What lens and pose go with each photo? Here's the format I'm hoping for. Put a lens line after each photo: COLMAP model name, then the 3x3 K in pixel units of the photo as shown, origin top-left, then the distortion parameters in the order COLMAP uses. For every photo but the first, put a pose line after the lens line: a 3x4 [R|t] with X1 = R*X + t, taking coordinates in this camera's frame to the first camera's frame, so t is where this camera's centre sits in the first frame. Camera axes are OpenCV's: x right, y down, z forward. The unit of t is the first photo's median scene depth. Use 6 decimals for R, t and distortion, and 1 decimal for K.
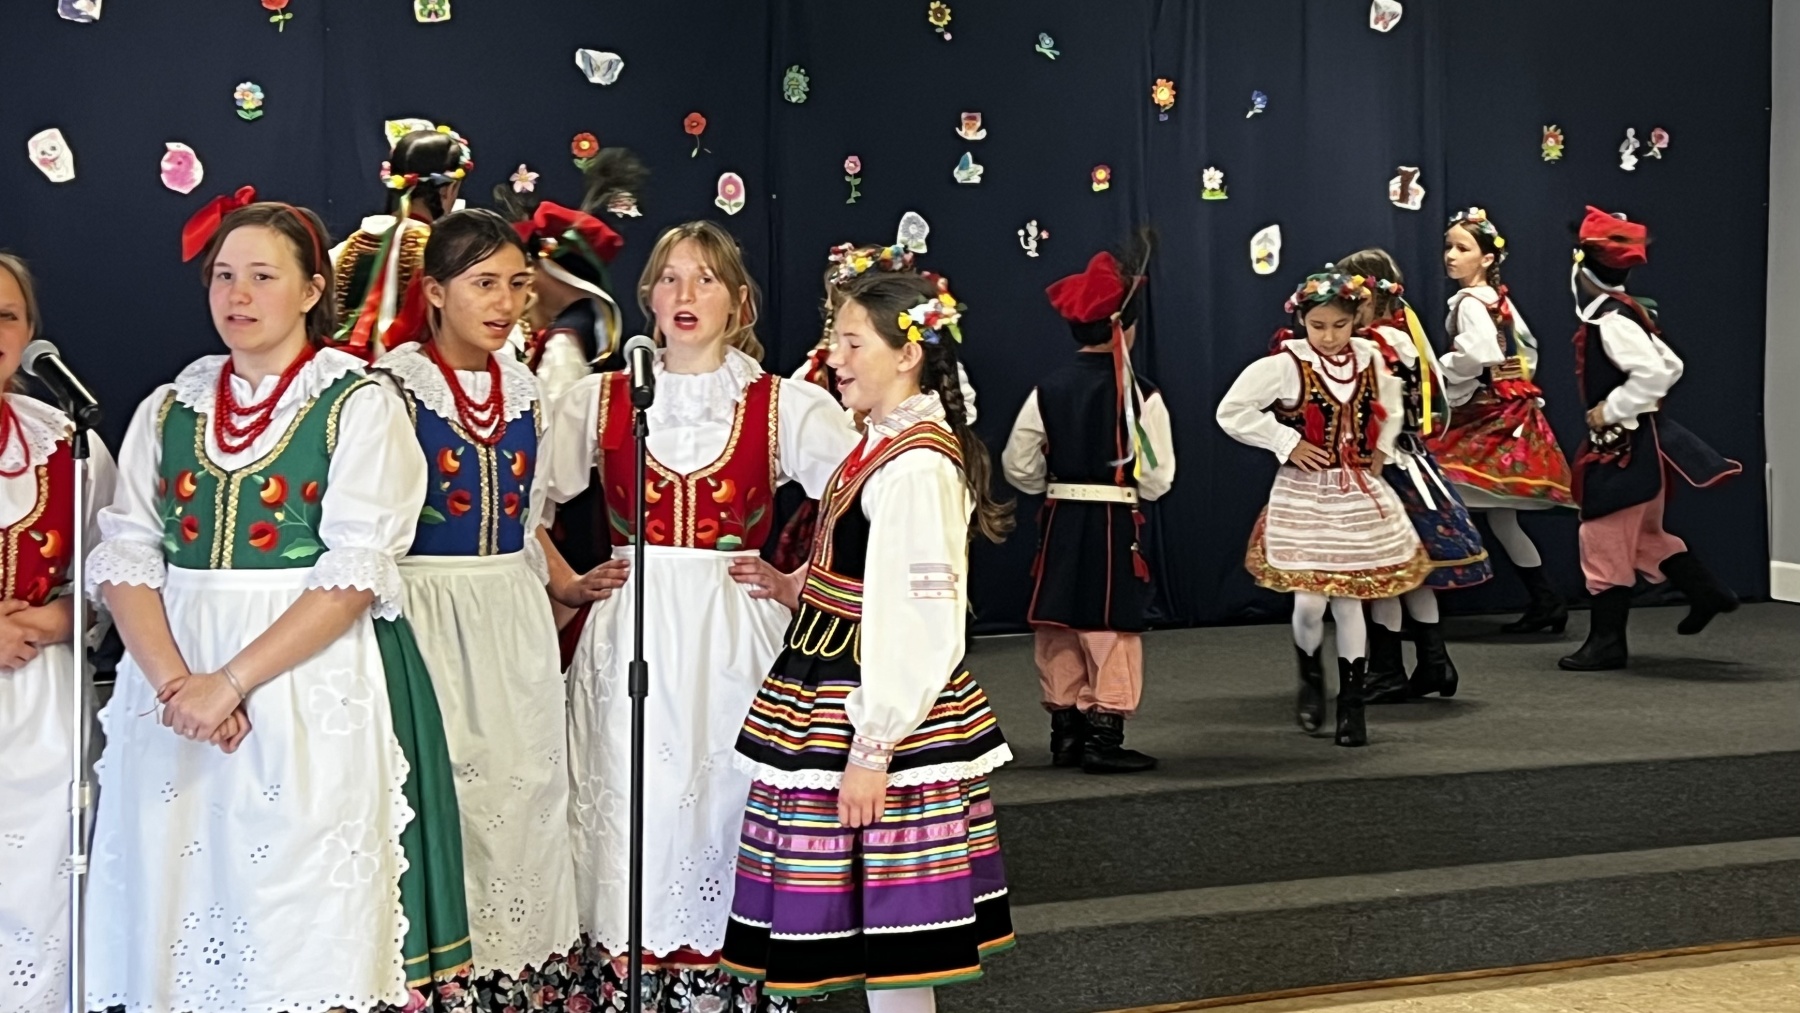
lens RADIAL K [[3196.5, 0, 1063.0], [0, 3196.5, 357.6], [0, 0, 1]] dist [0.129376, 0.000000]
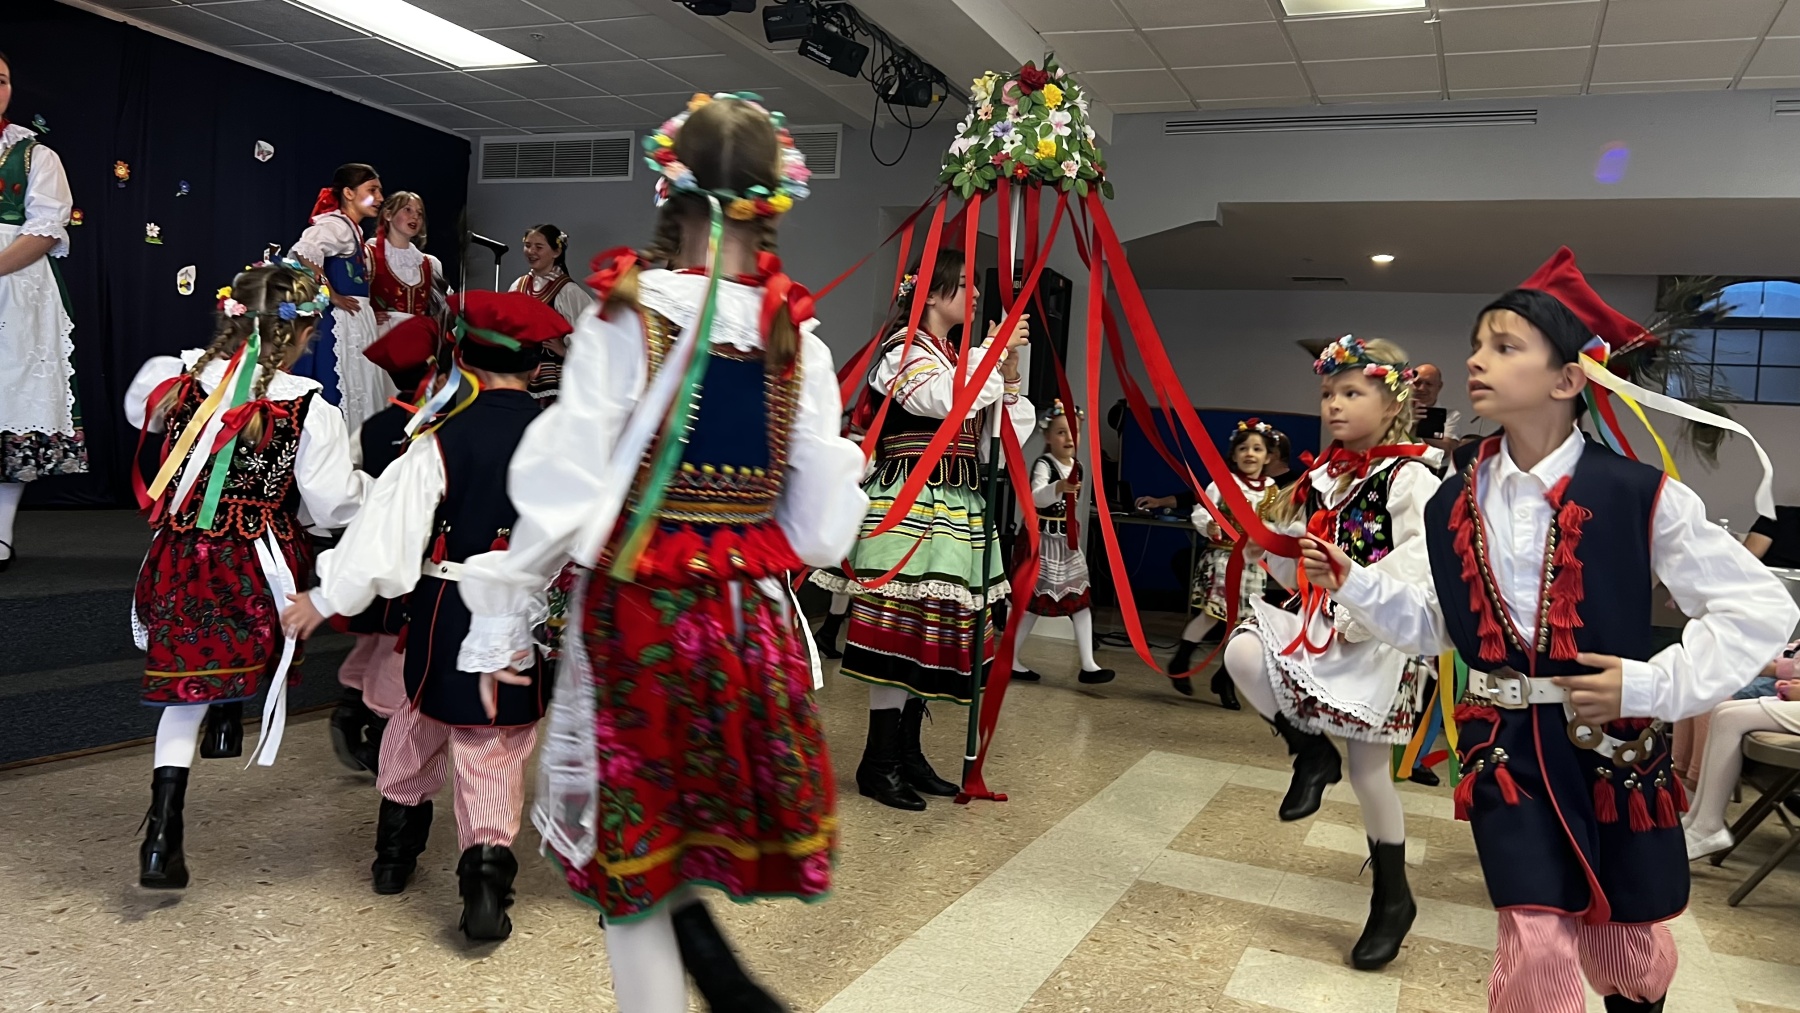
lens RADIAL K [[1361.7, 0, 899.4], [0, 1361.7, 490.5], [0, 0, 1]] dist [0.038166, -0.046671]
pose [[0.790390, 0.021225, 0.612237, -0.085332], [-0.036645, 0.999248, 0.012665, 0.058648], [-0.611507, -0.032446, 0.790573, 0.246266]]
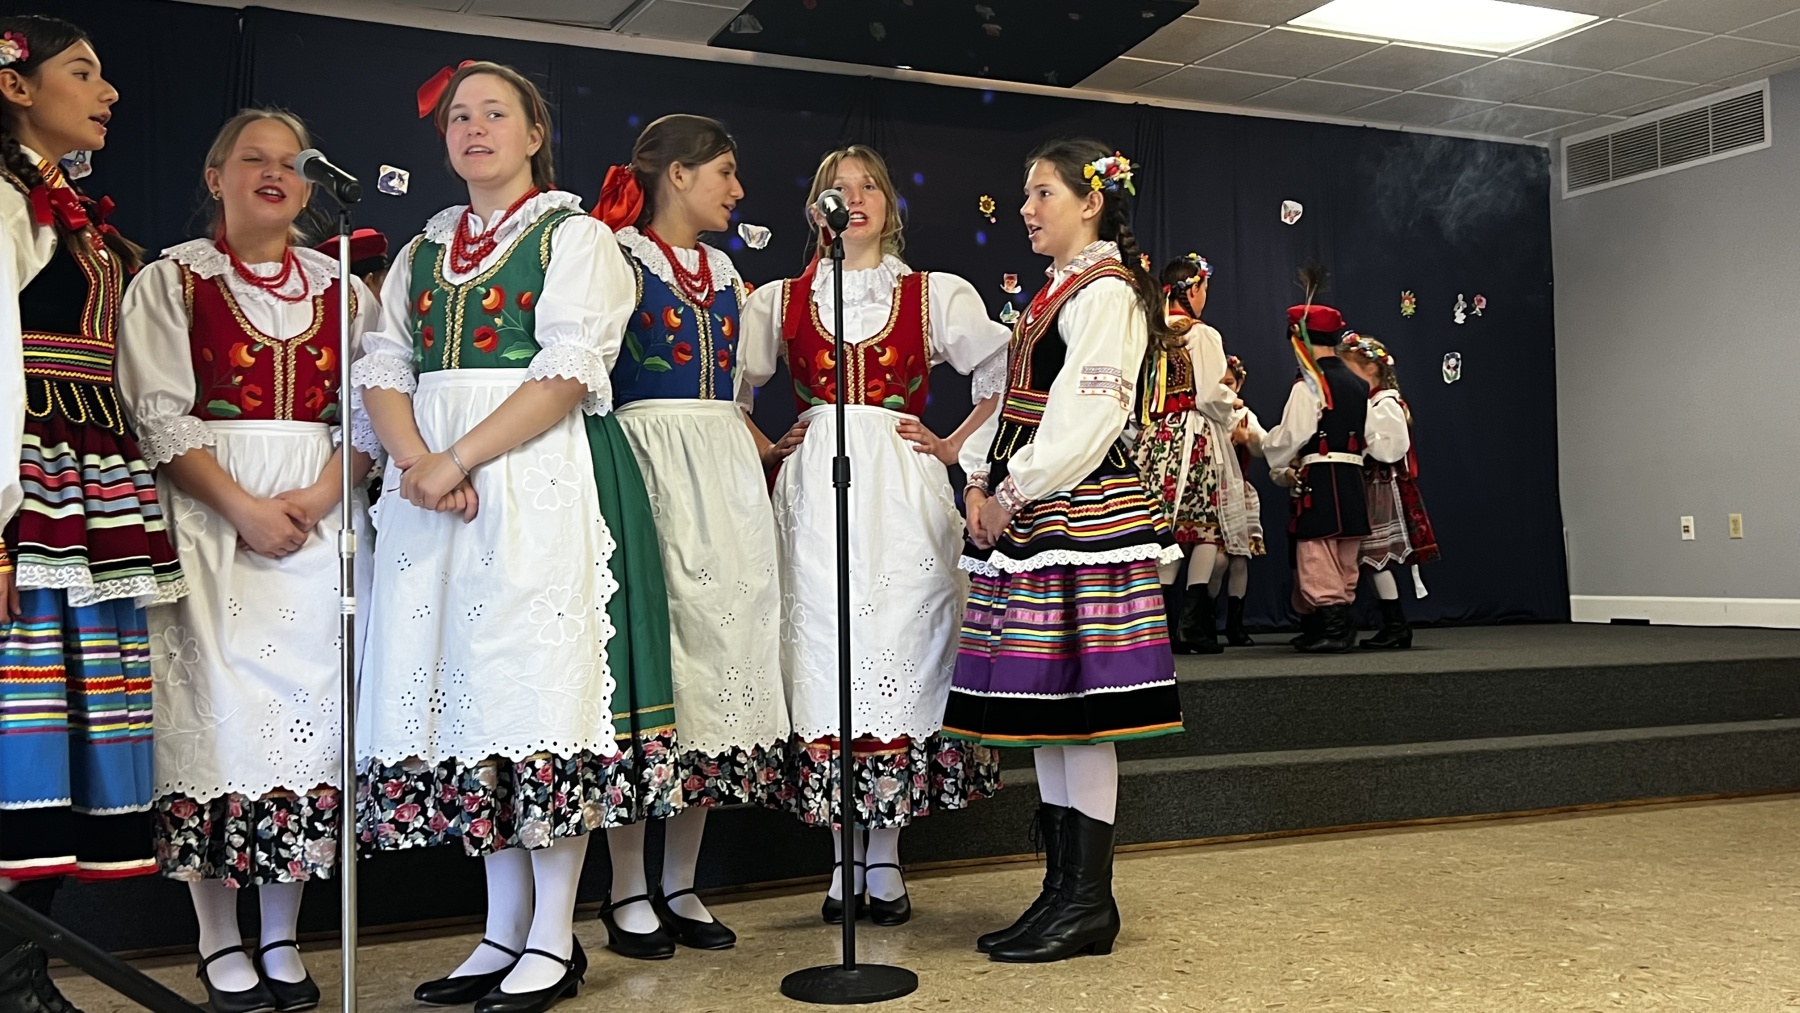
lens RADIAL K [[1832.2, 0, 905.0], [0, 1832.2, 498.8], [0, 0, 1]] dist [0.031456, 0.000000]
pose [[0.998227, -0.032836, -0.049650, -0.041595], [0.029230, 0.996999, -0.071679, 0.086943], [0.051855, 0.070100, 0.996191, 0.204051]]
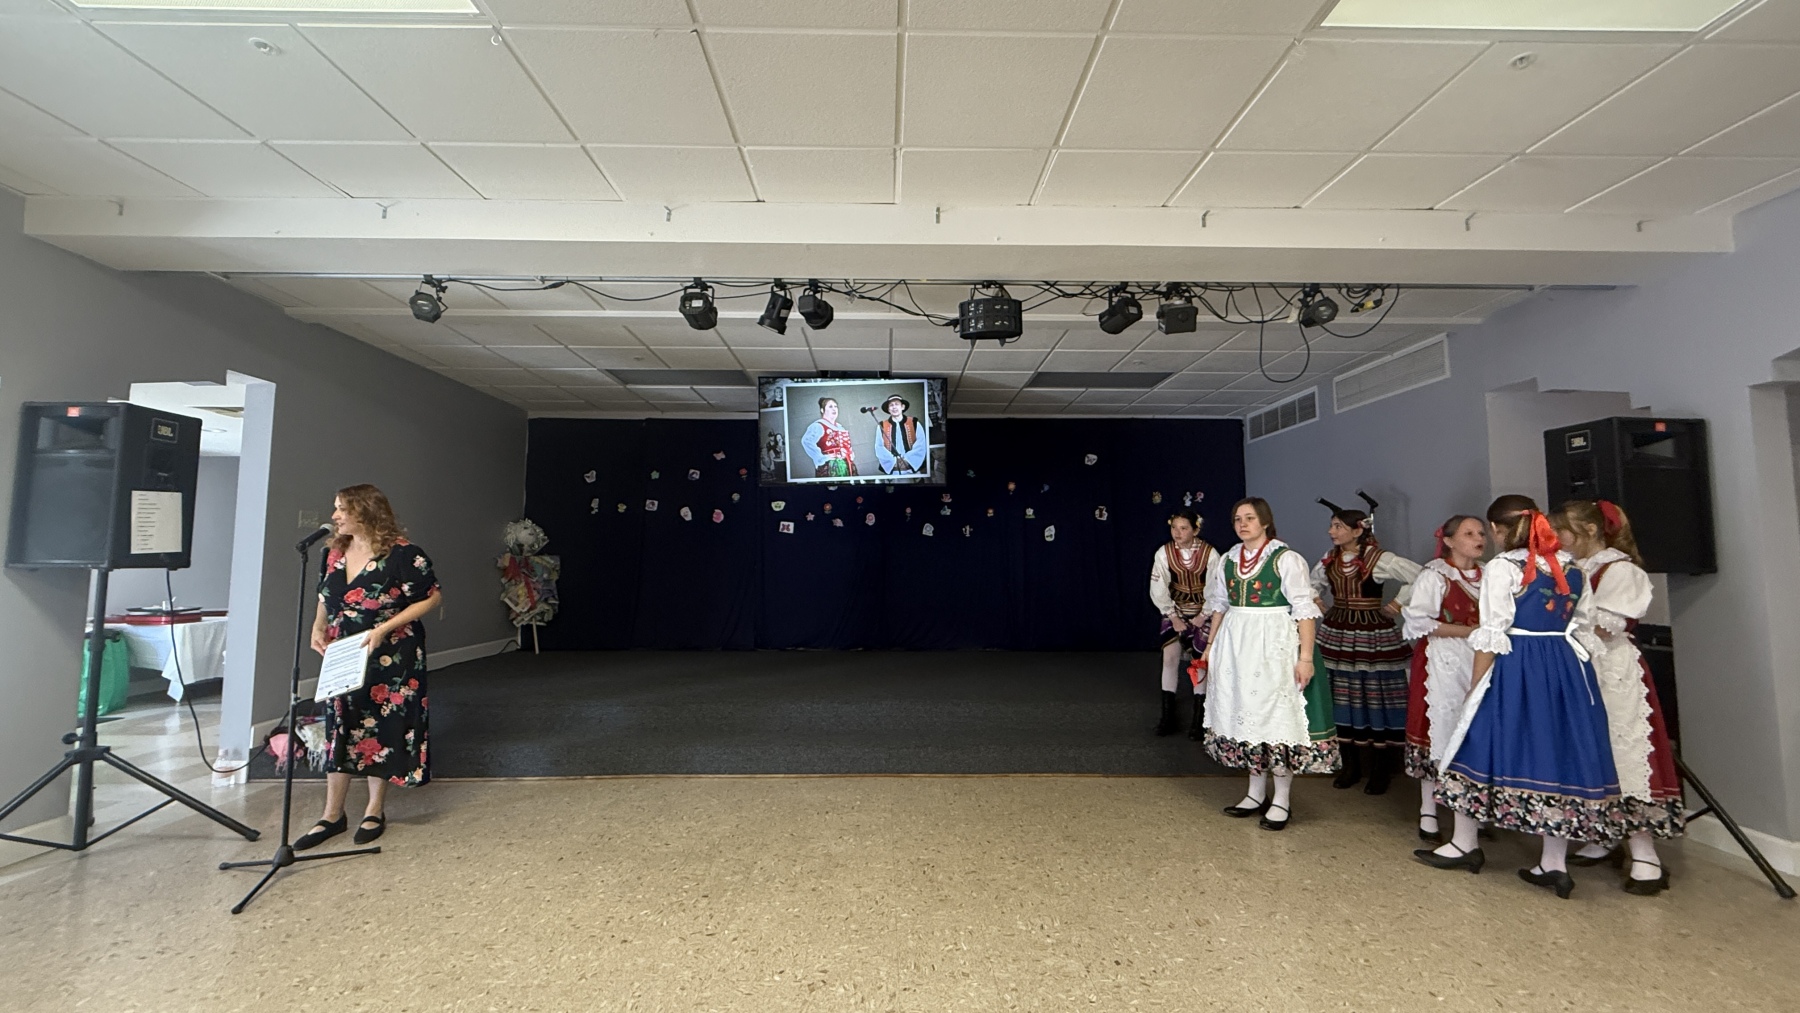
lens RADIAL K [[714.4, 0, 896.1], [0, 714.4, 513.3], [0, 0, 1]] dist [0.003473, -0.000143]
pose [[0.883245, -0.045654, -0.466683, 0.298791], [-0.004494, 0.994379, -0.105781, 0.026264], [0.468889, 0.095528, 0.878076, 0.329256]]
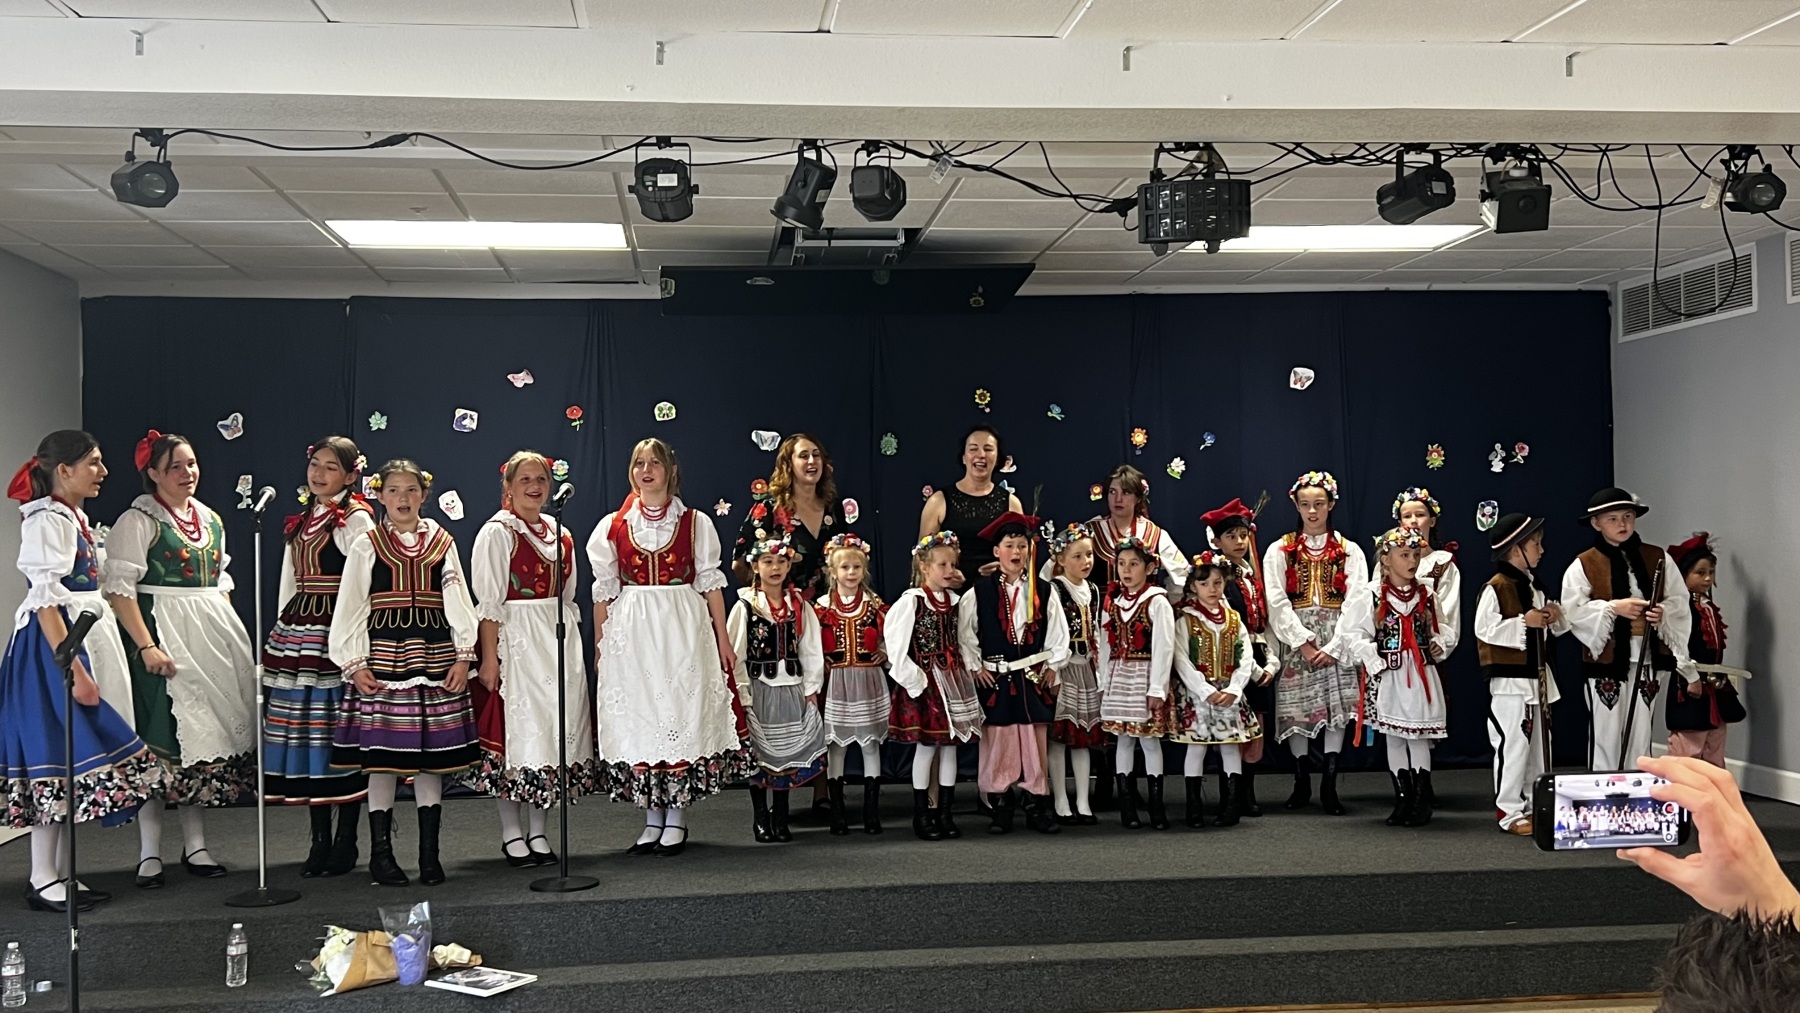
lens RADIAL K [[1832.2, 0, 894.9], [0, 1832.2, 536.3], [0, 0, 1]] dist [0.031456, 0.000000]
pose [[0.922289, -0.030570, -0.385290, 0.296498], [0.017143, 0.999122, -0.038236, -0.000897], [0.386120, 0.028659, 0.922003, 0.129864]]
